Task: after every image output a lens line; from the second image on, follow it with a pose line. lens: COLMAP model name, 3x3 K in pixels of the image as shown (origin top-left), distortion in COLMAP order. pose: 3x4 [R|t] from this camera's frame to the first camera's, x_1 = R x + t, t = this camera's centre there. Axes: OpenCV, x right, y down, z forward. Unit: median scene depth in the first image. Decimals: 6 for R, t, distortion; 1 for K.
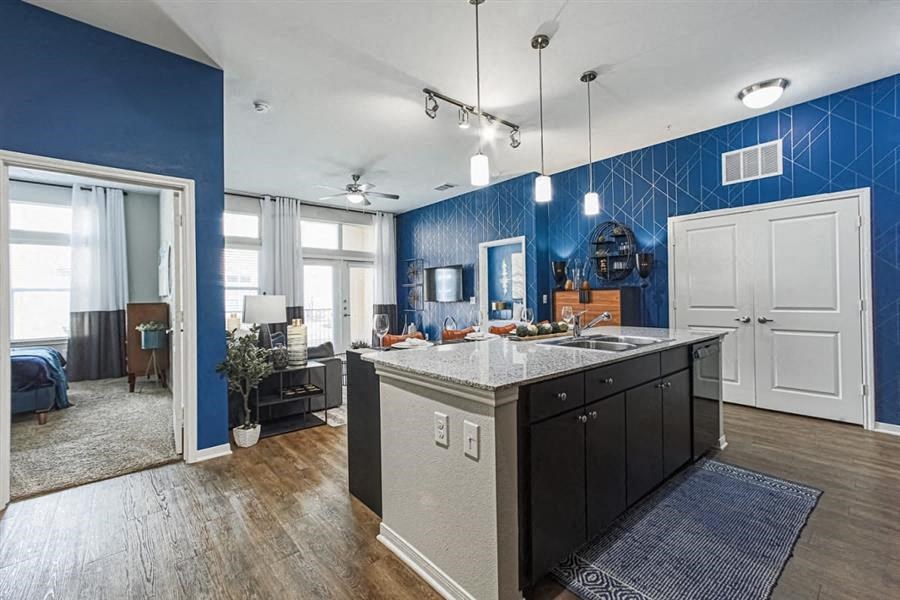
lens RADIAL K [[387.2, 0, 459.9], [0, 387.2, 297.2], [0, 0, 1]] dist [0.001093, 0.000762]
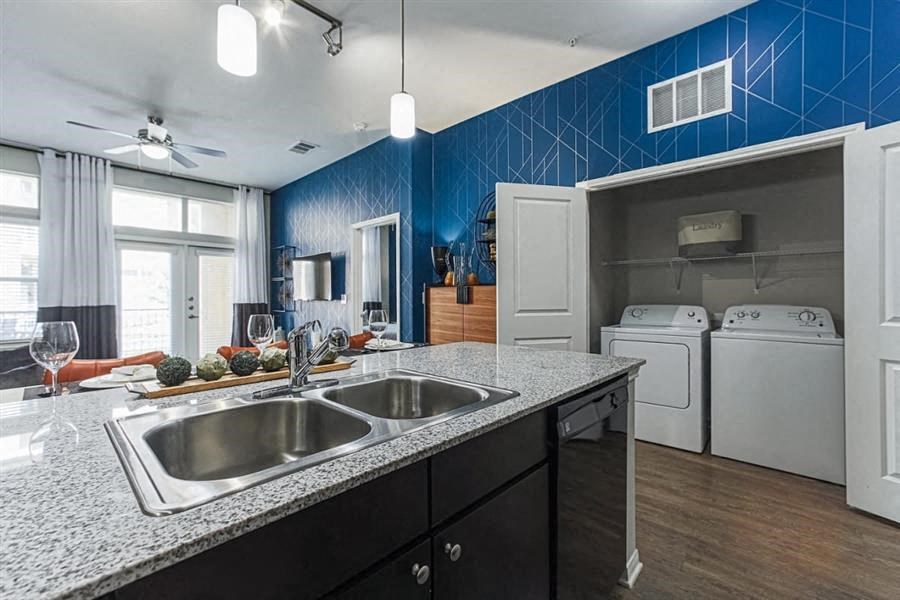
lens RADIAL K [[381.2, 0, 450.0], [0, 381.2, 300.0], [0, 0, 1]] dist [0.000885, 0.000474]
pose [[0.995261, 0.007551, 0.096943, 0.219482], [-0.008509, 0.999919, 0.009470, 0.001765], [-0.096864, -0.010250, 0.995245, 0.296498]]
